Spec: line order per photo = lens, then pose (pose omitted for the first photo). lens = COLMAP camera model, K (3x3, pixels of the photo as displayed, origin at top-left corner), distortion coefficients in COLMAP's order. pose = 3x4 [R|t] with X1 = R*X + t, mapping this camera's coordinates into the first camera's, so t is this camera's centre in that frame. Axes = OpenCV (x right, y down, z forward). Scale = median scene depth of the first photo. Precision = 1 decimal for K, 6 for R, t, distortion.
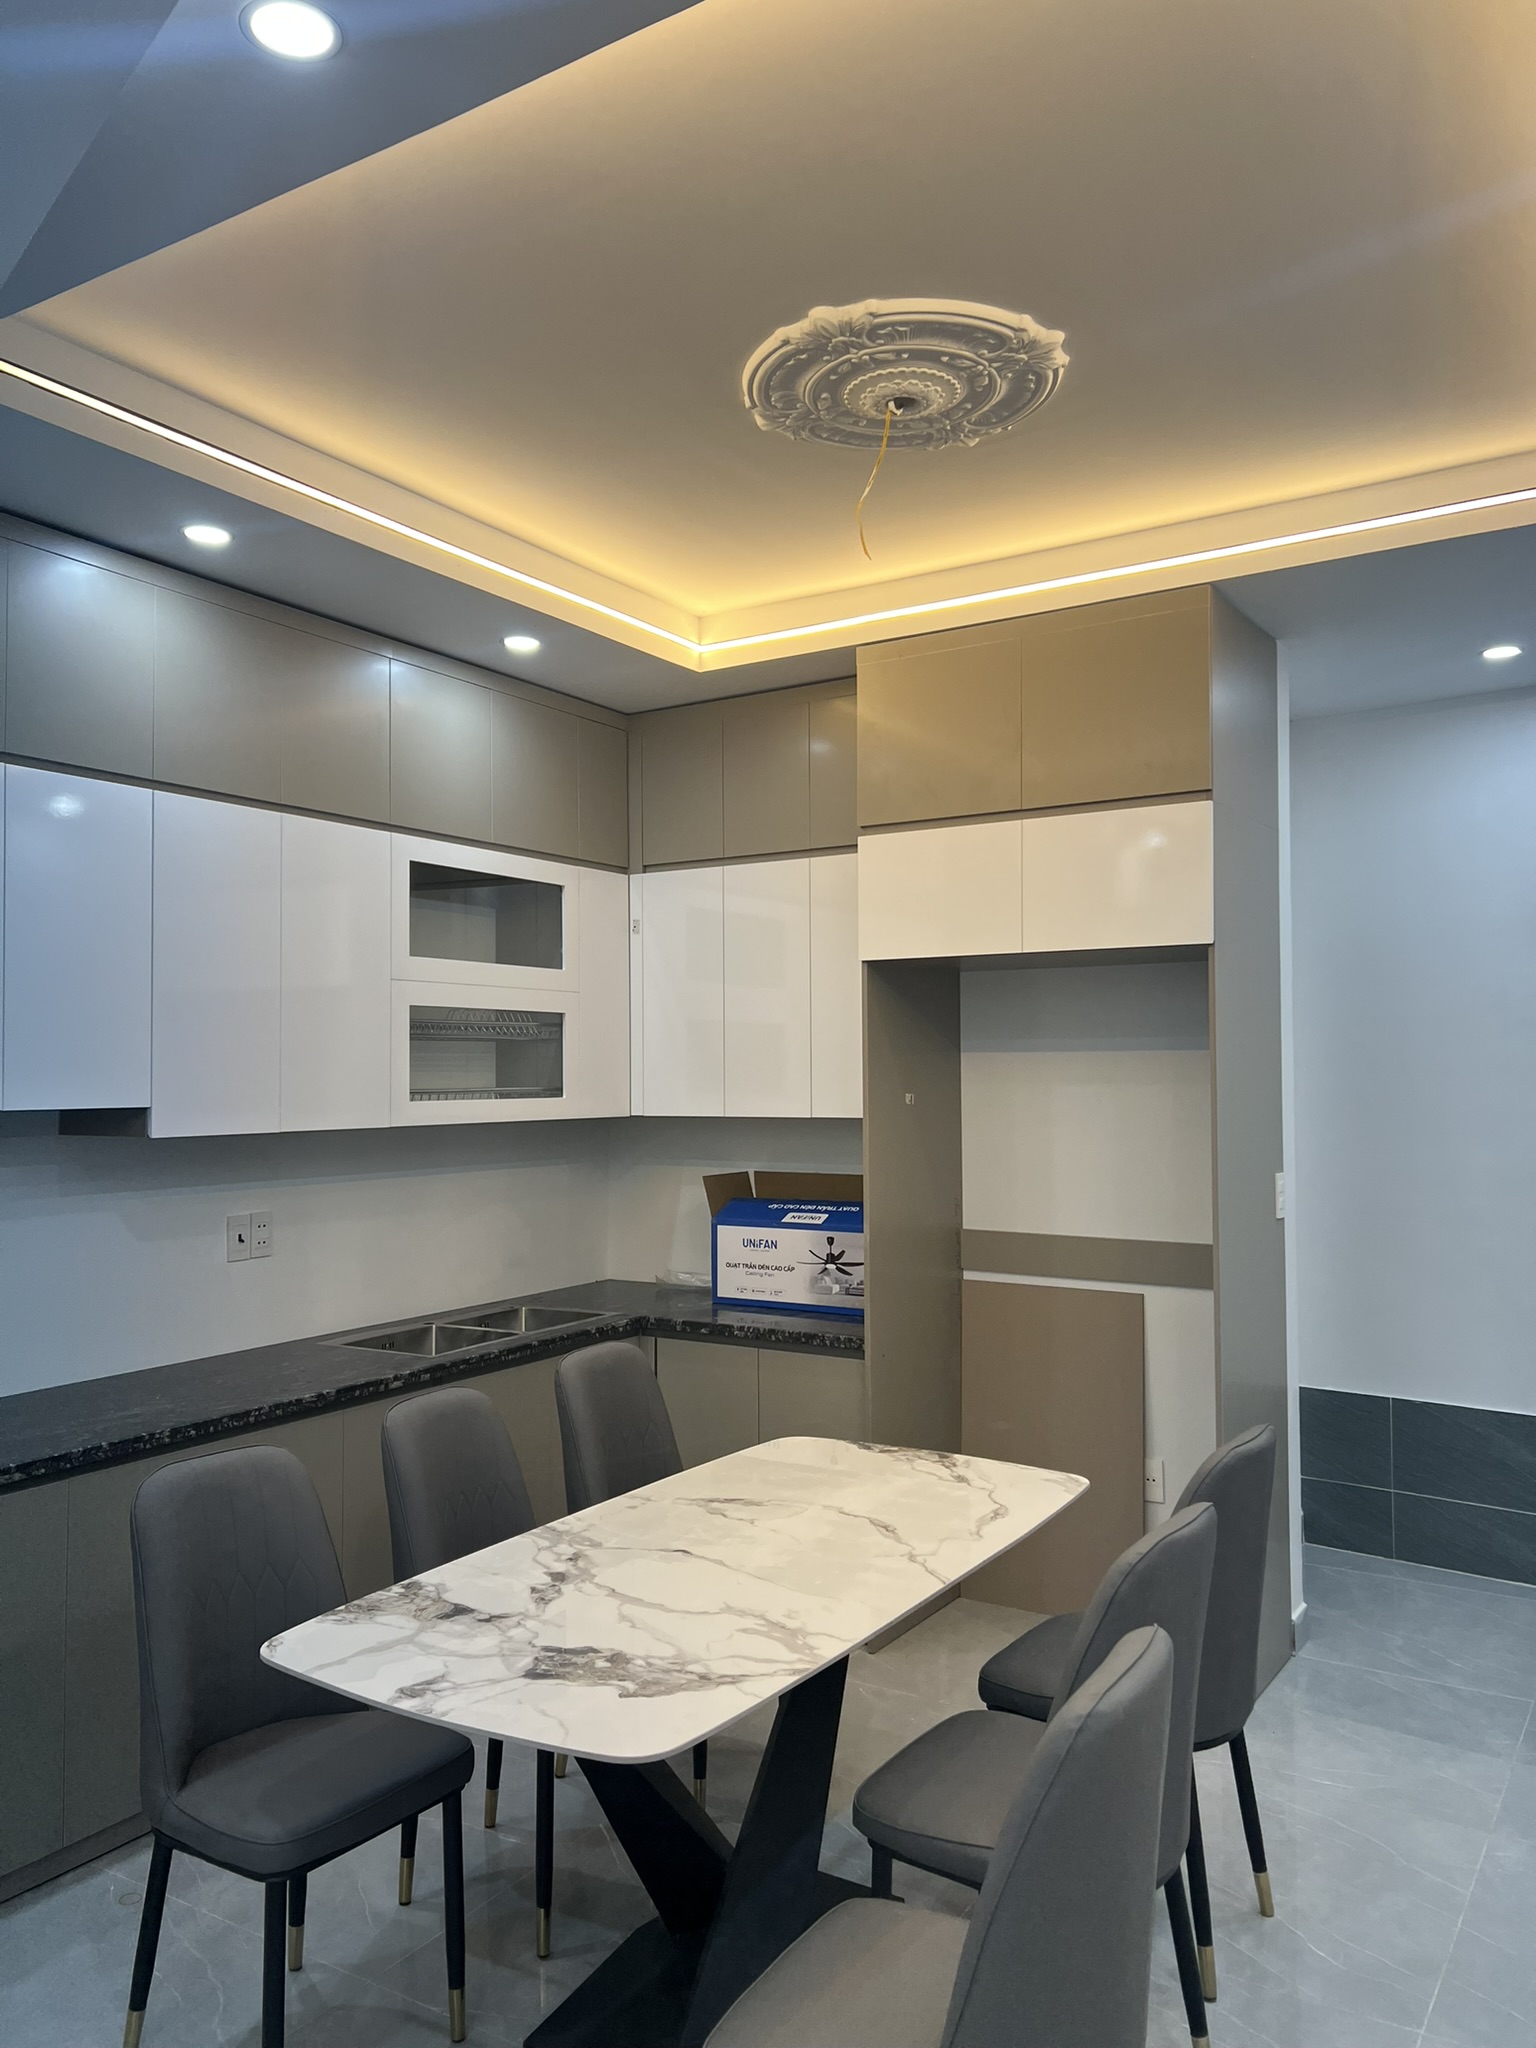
lens RADIAL K [[1541.2, 0, 691.7], [0, 1541.2, 1013.5], [0, 0, 1]] dist [0.000899, 0.000675]
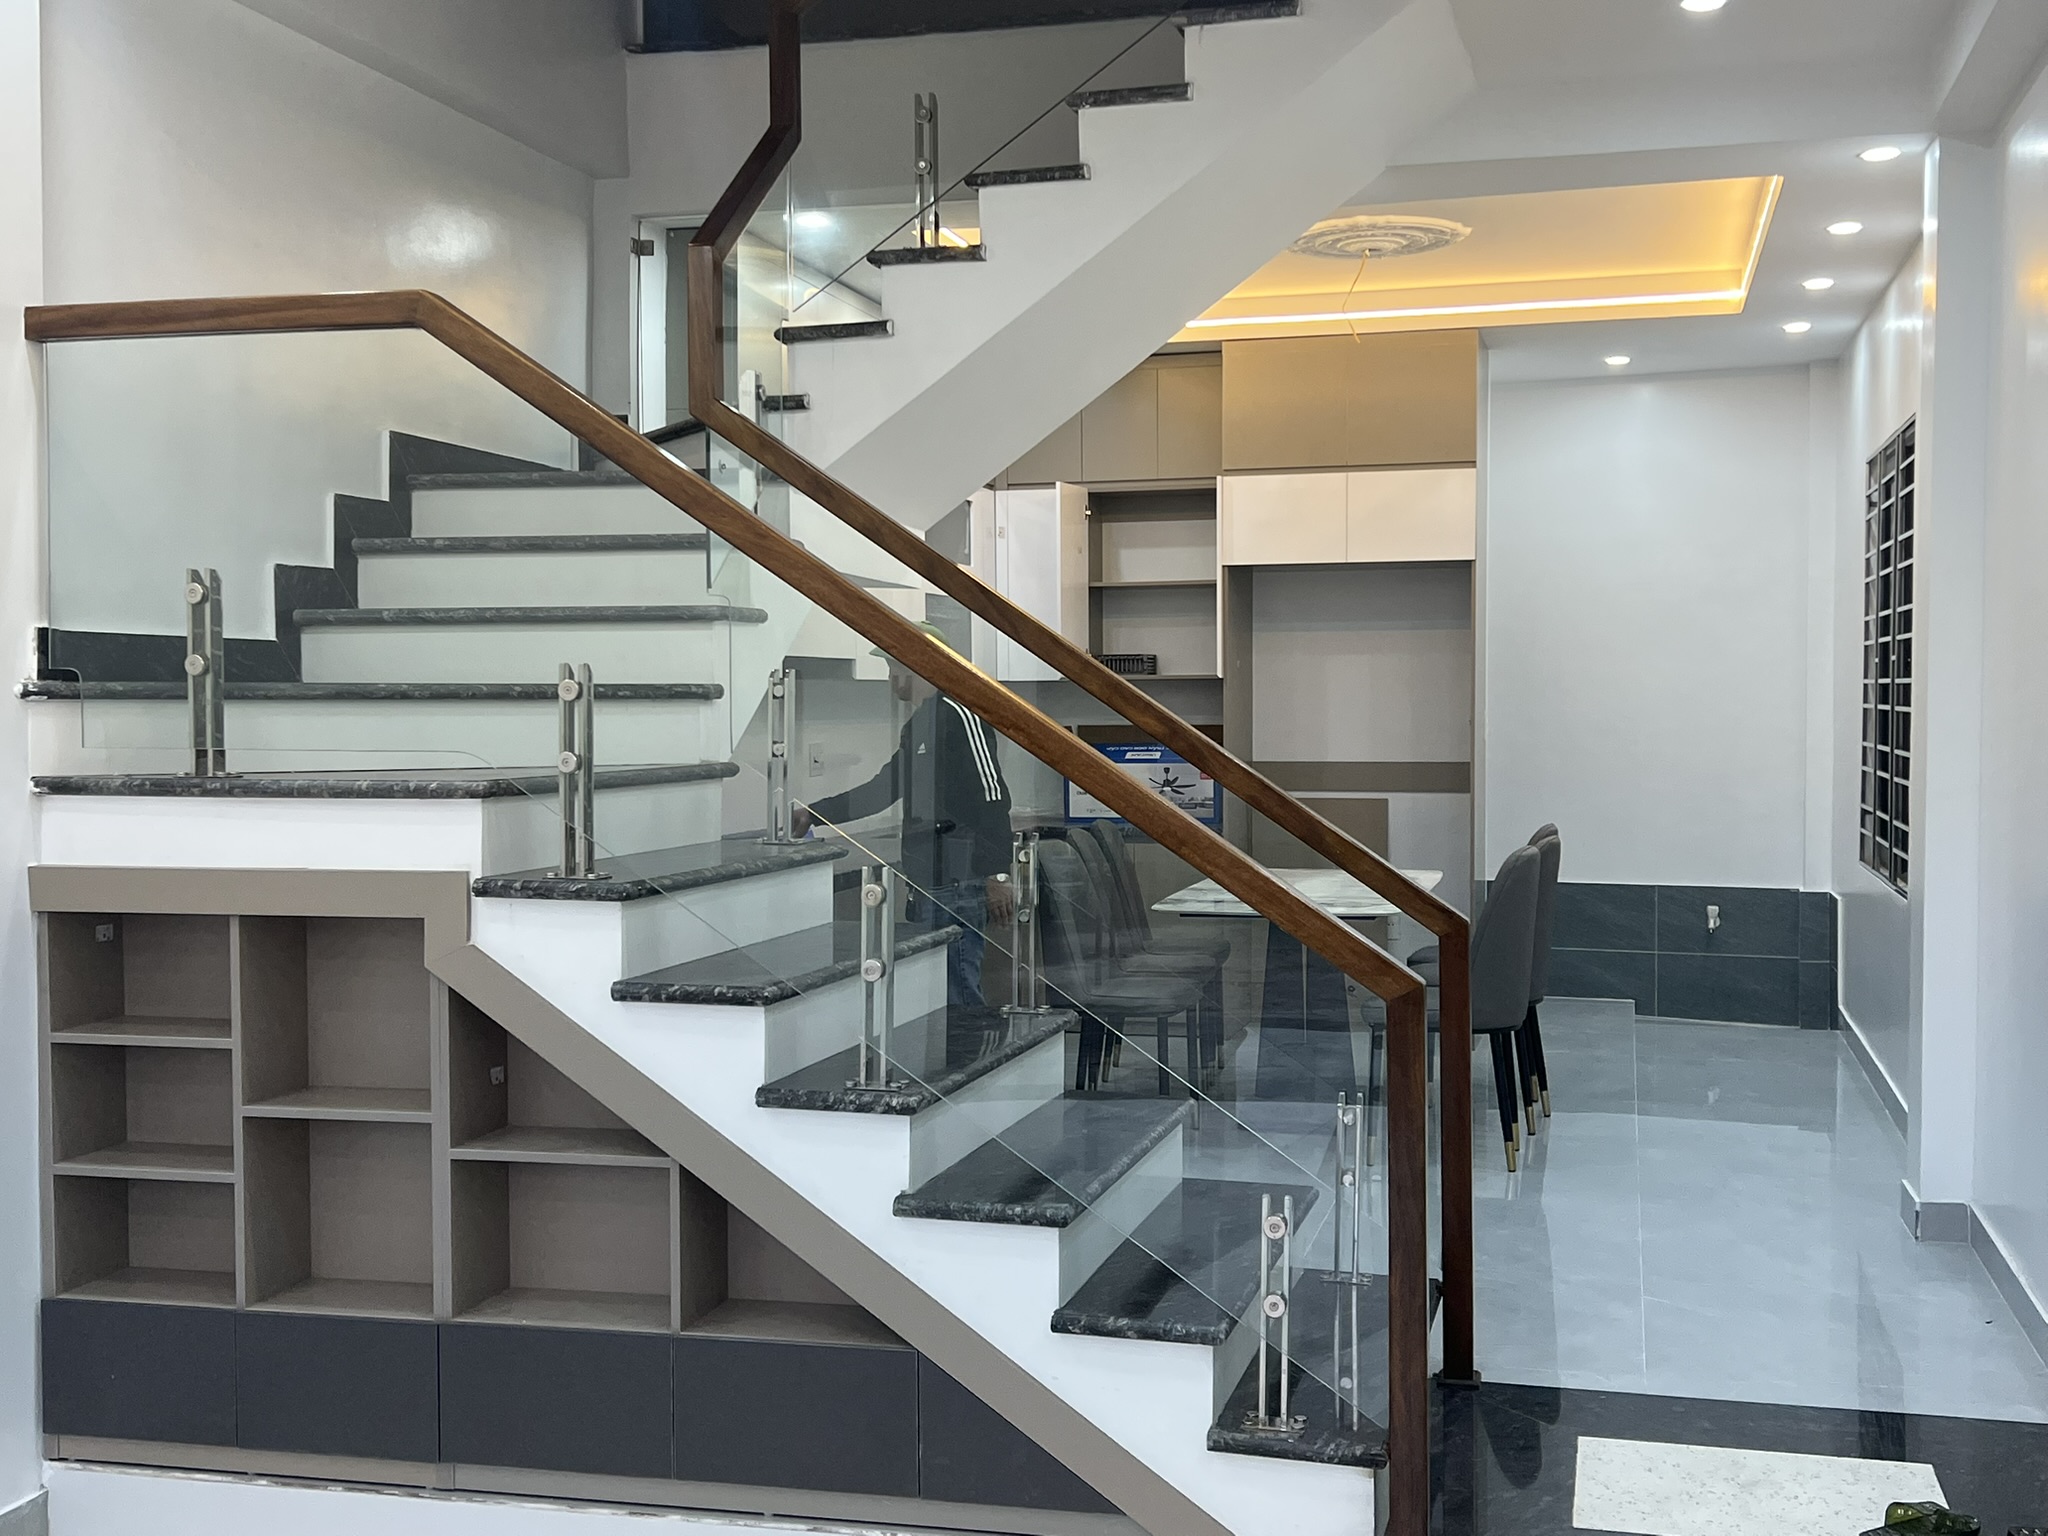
lens RADIAL K [[2347.4, 0, 1024.0], [0, 2347.4, 768.0], [0, 0, 1]] dist [0.184465, -0.470242]
pose [[0.942535, -0.010220, 0.333950, -0.767225], [-0.010837, 0.998071, 0.061130, 0.021467], [-0.333931, -0.061236, 0.940606, -0.966534]]
